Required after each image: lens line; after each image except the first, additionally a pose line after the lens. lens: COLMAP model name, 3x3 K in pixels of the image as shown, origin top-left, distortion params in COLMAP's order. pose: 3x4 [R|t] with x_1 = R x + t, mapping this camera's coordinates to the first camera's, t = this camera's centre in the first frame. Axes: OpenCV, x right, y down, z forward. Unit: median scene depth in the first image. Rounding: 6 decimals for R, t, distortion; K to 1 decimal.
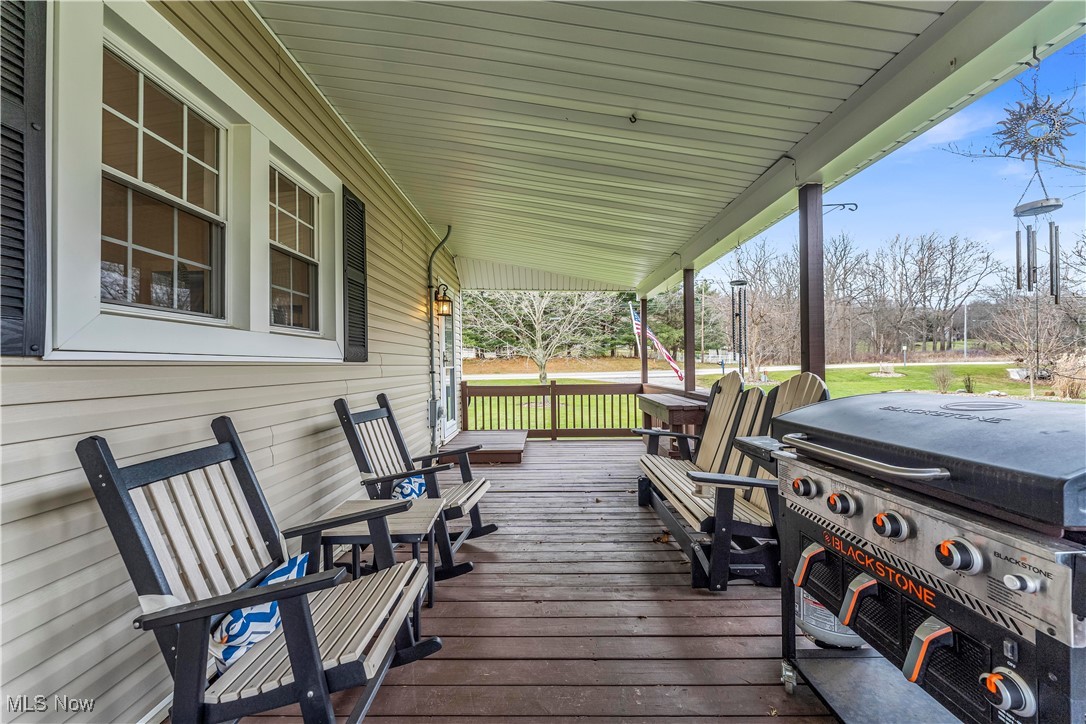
lens RADIAL K [[432.3, 0, 543.0], [0, 432.3, 362.0], [0, 0, 1]] dist [-0.000173, -0.000015]
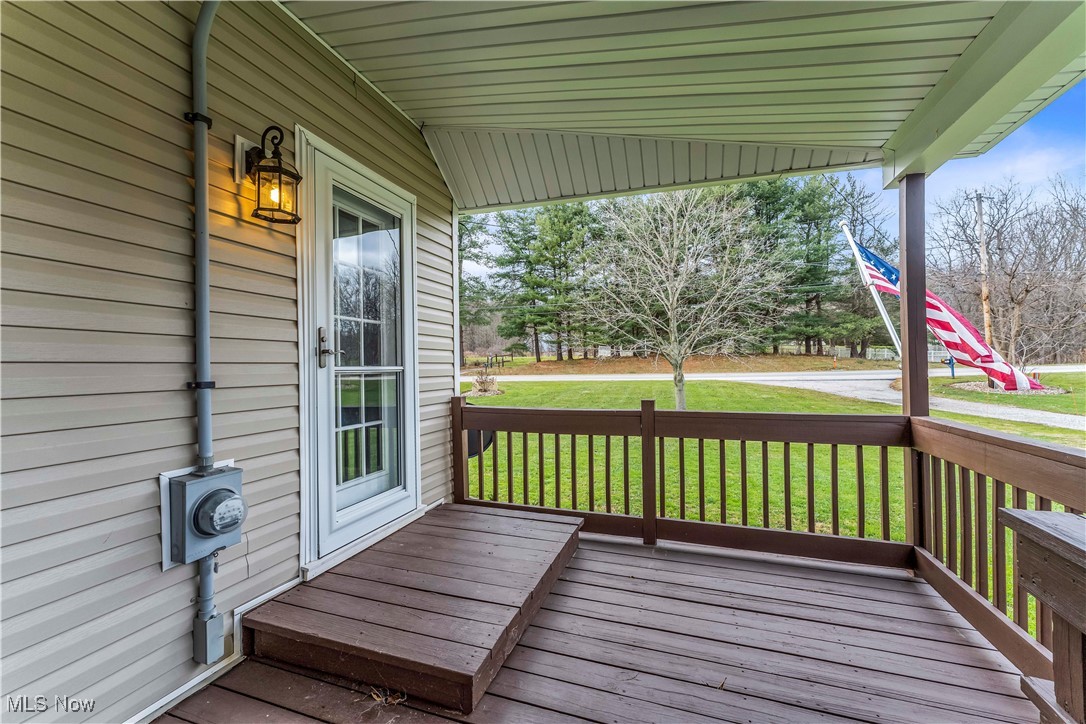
lens RADIAL K [[432.3, 0, 543.0], [0, 432.3, 362.0], [0, 0, 1]] dist [-0.000173, -0.000015]
pose [[0.946011, -0.001238, -0.324132, 0.022016], [0.002115, 0.999995, 0.002354, 0.001541], [0.324127, -0.002913, 0.946009, 0.201065]]
